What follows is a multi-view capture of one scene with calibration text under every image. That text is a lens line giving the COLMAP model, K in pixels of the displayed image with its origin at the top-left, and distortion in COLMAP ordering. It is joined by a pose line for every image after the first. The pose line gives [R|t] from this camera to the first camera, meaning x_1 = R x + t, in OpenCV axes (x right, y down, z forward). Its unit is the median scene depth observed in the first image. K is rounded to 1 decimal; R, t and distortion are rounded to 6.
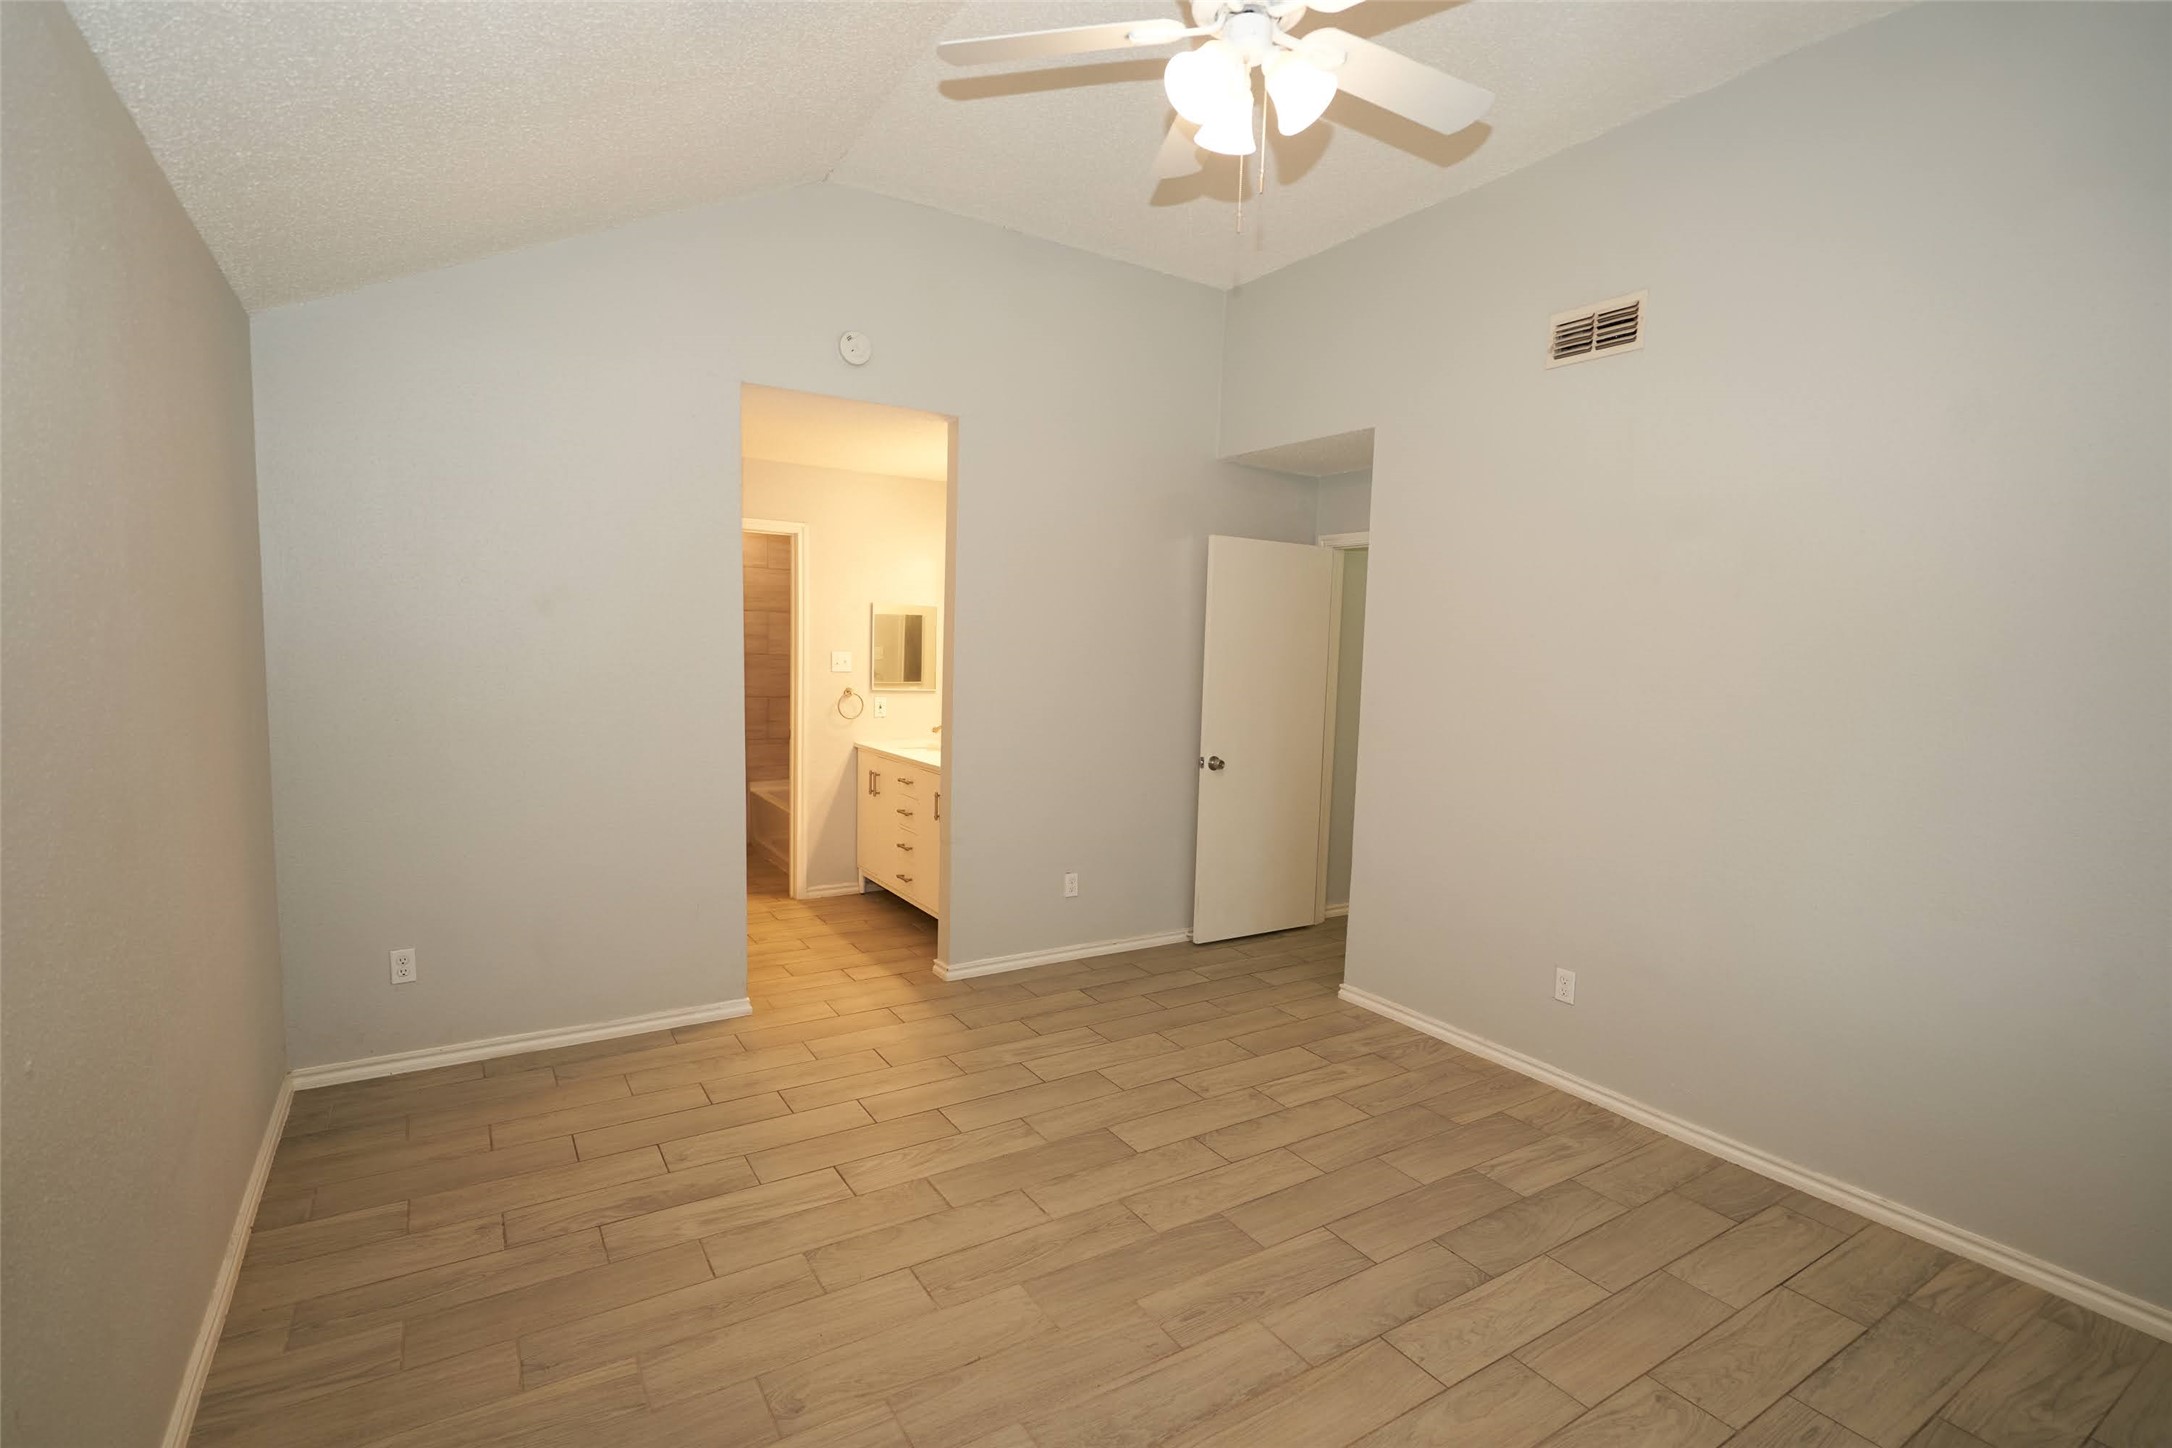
lens RADIAL K [[1004.5, 0, 1081.5], [0, 1004.5, 716.7], [0, 0, 1]] dist [-0.005497, 0.003155]
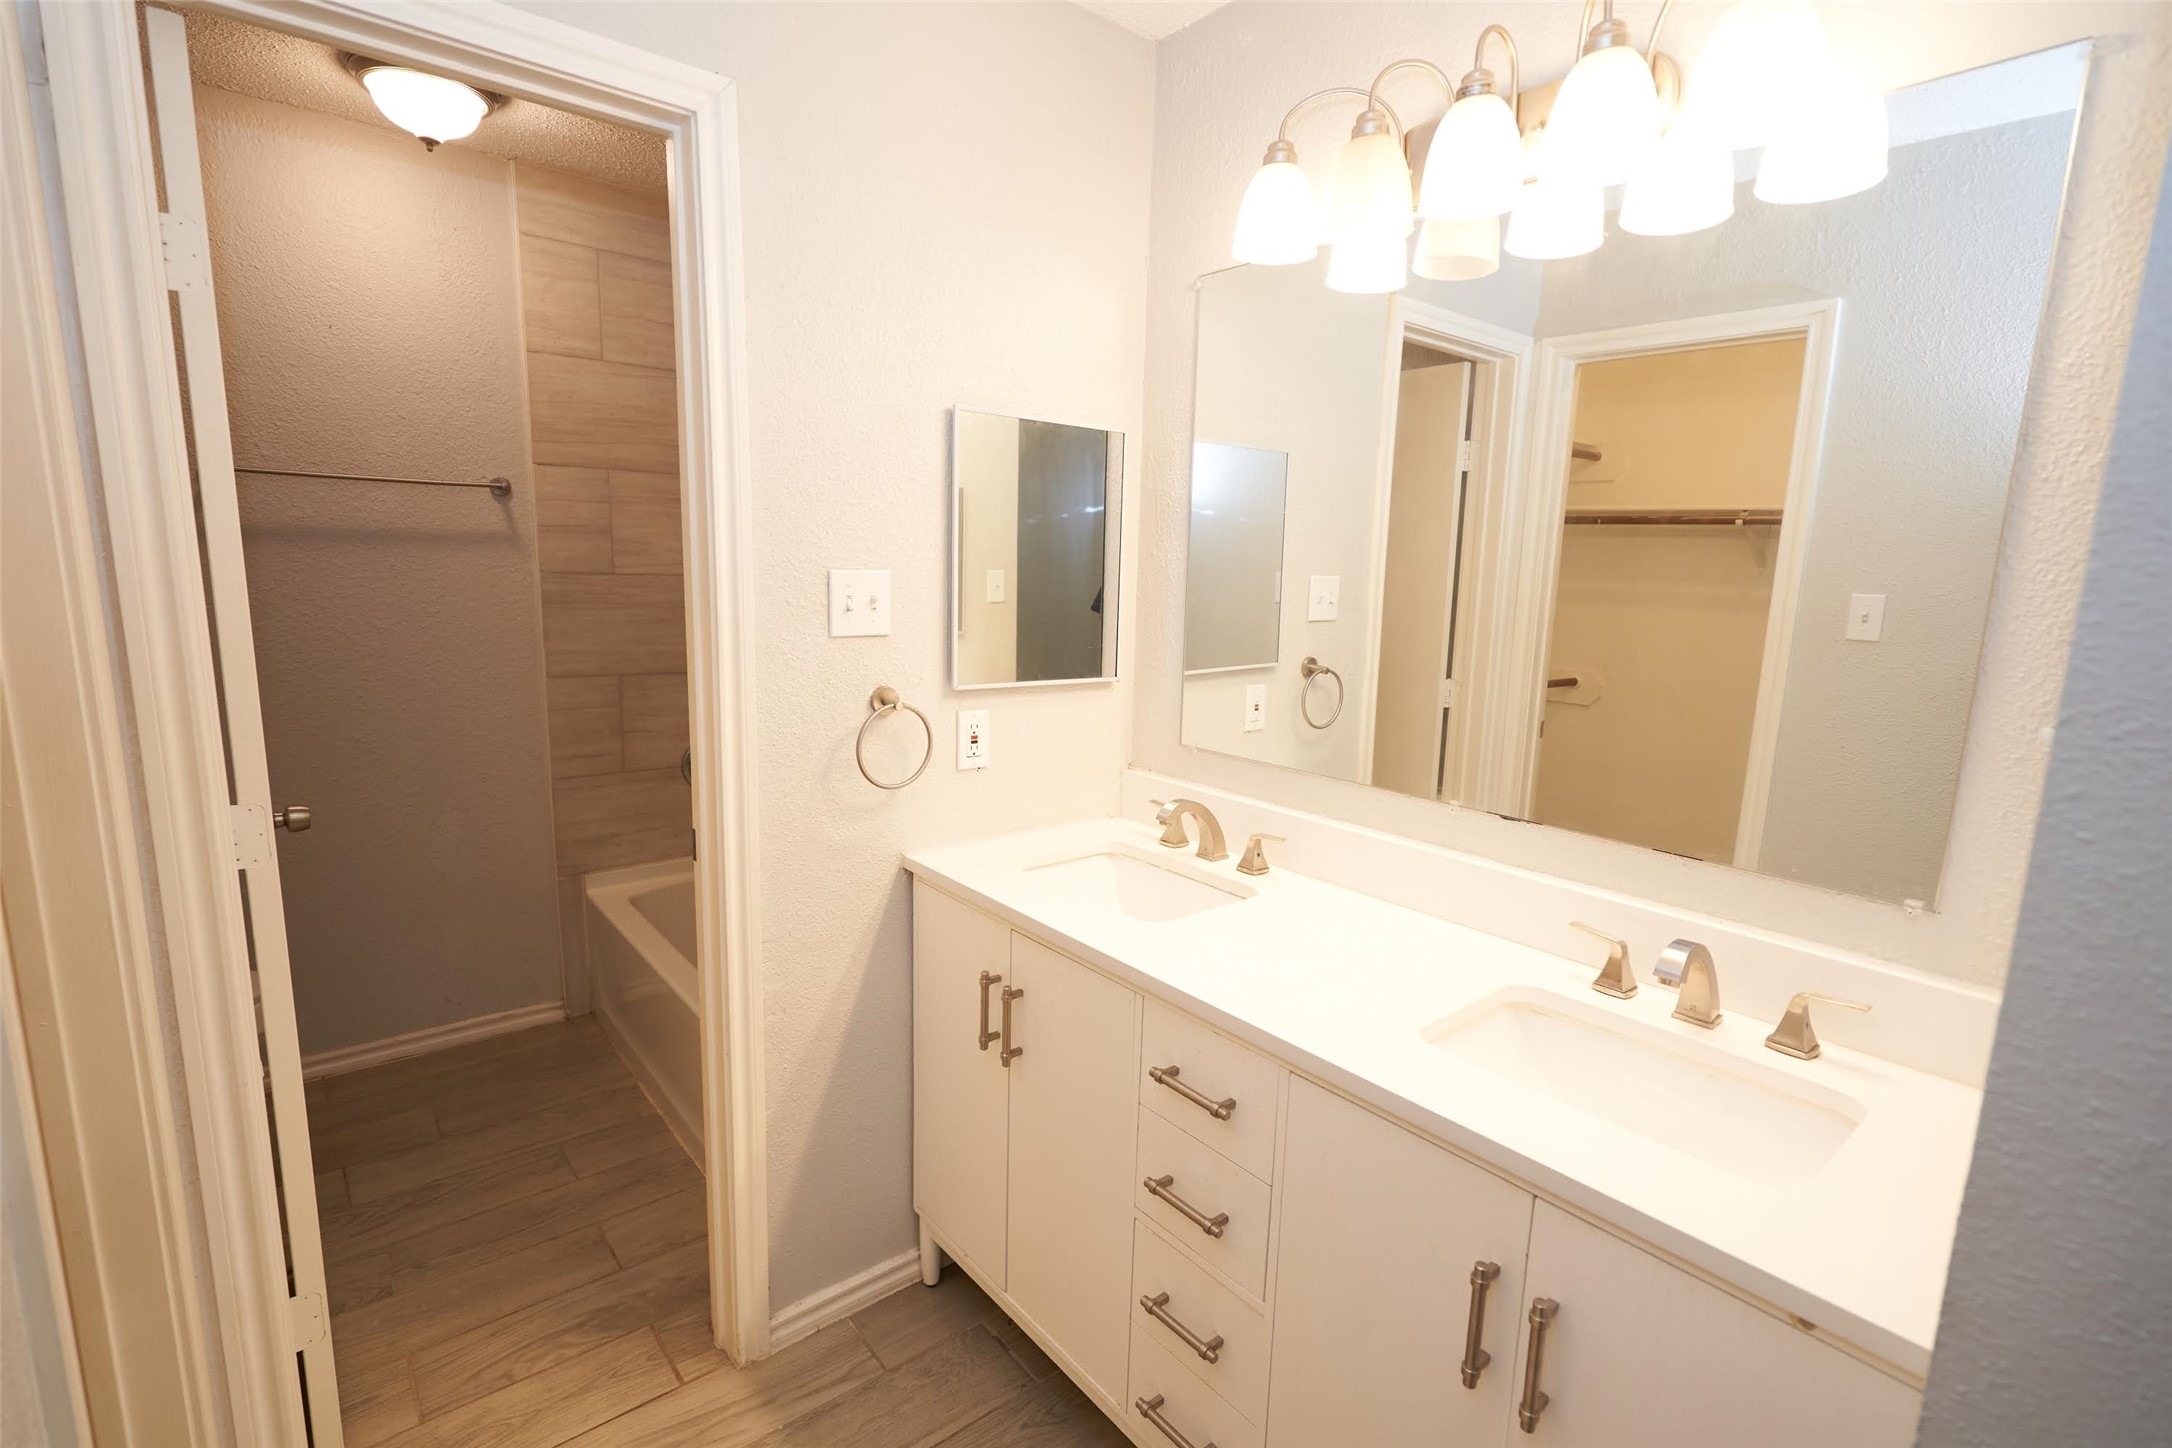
lens RADIAL K [[1004.5, 0, 1085.6], [0, 1004.5, 726.9], [0, 0, 1]] dist [-0.005497, 0.003155]
pose [[0.993334, -0.023515, 0.112852, -0.299463], [0.012895, 0.995495, 0.093928, -0.064615], [-0.114552, -0.091847, 0.989162, 1.007476]]
